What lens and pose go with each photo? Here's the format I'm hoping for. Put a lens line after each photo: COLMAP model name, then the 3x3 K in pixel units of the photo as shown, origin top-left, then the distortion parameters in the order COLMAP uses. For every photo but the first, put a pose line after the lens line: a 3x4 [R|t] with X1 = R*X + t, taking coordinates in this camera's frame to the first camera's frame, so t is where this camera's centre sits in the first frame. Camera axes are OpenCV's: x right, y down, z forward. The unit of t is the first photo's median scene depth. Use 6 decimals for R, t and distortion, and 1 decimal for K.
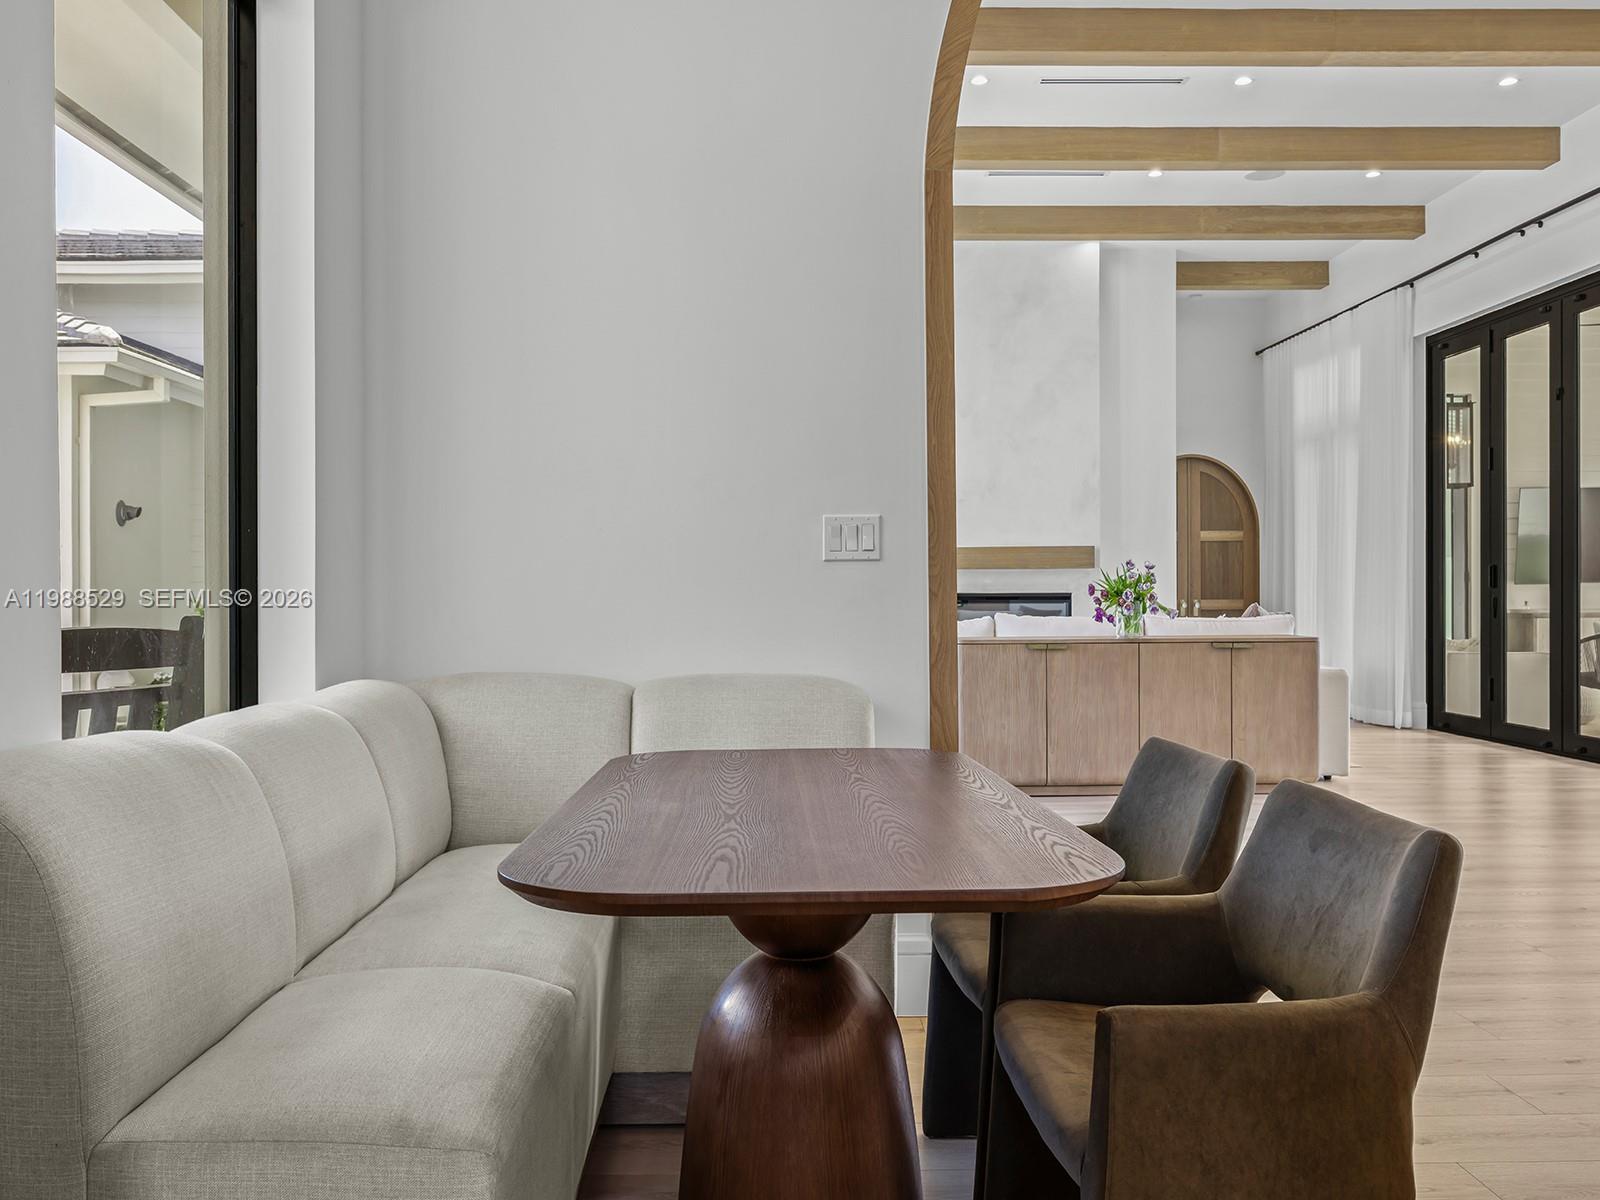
lens RADIAL K [[1253.9, 0, 799.3], [0, 1253.9, 597.4], [0, 0, 1]] dist [-0.002835, -0.001127]
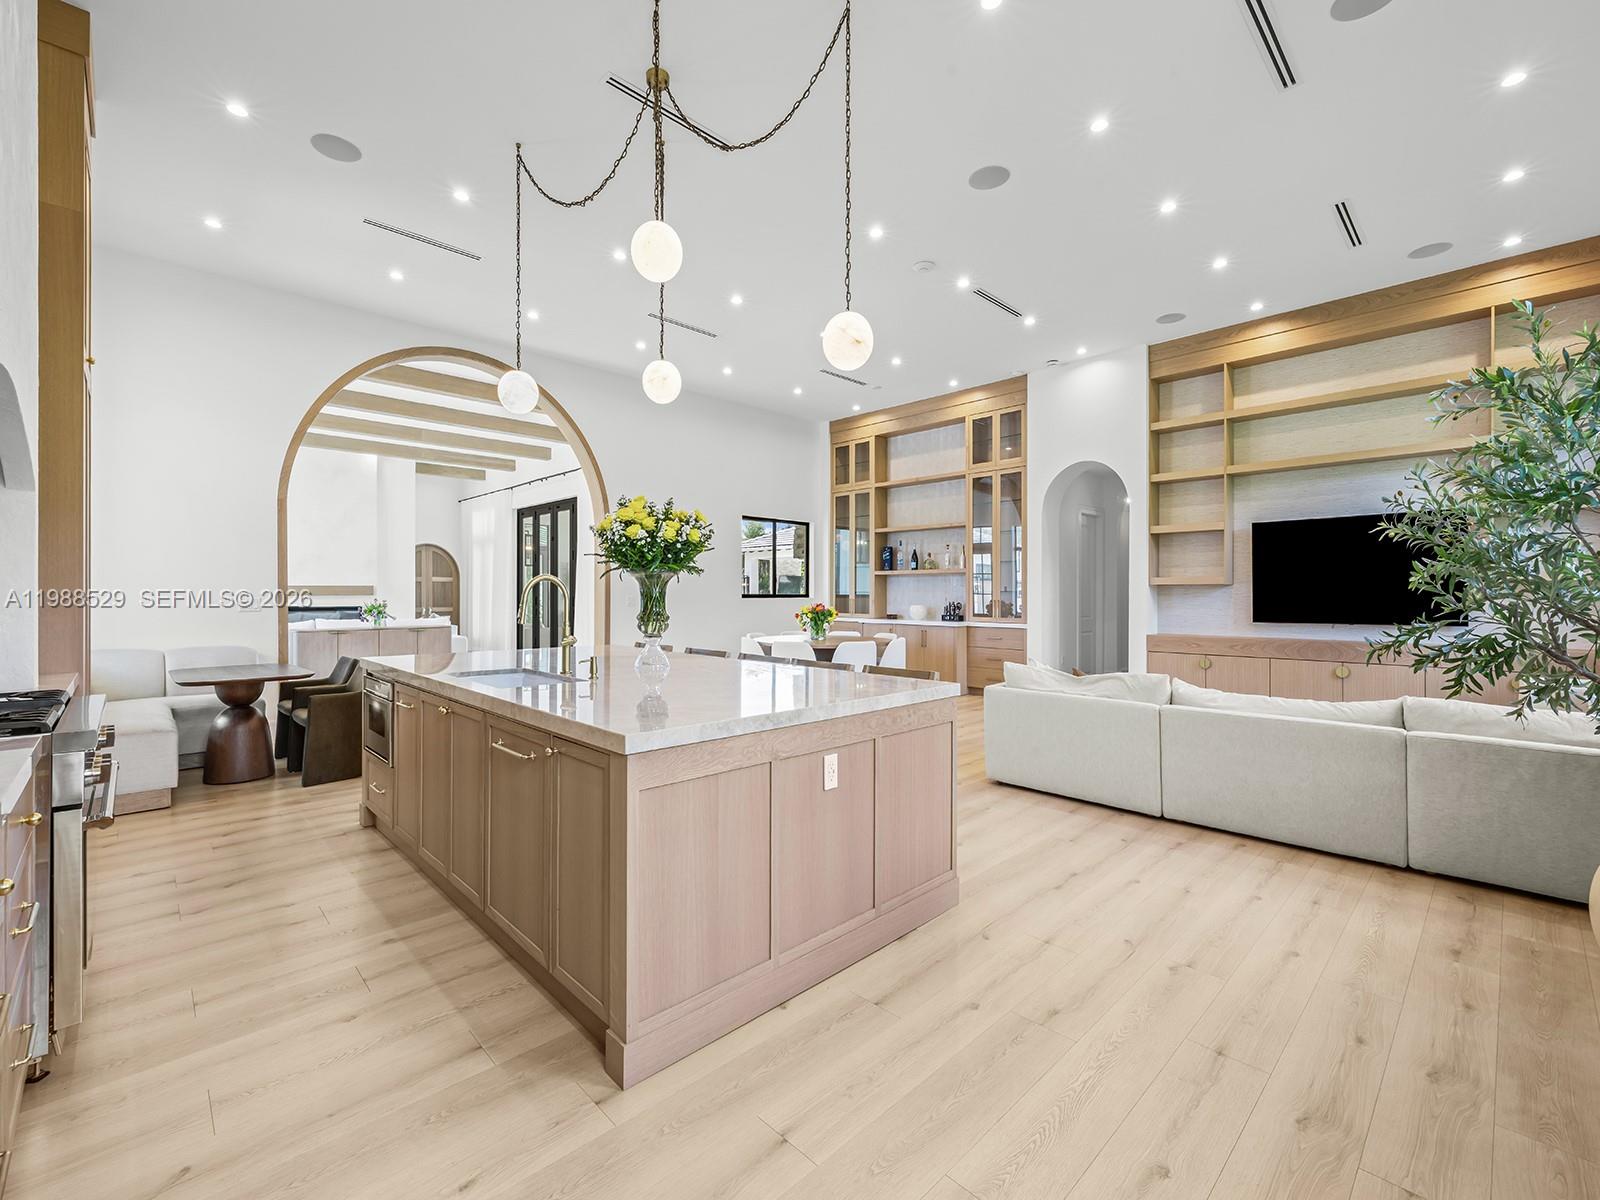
lens RADIAL K [[686.5, 0, 790.3], [0, 686.5, 594.6], [0, 0, 1]] dist [0.003051, 0.000400]
pose [[0.742869, 0.003805, 0.669426, -0.045015], [-0.002537, 0.999993, -0.002868, -0.028006], [-0.669432, 0.000433, 0.742873, -0.514196]]
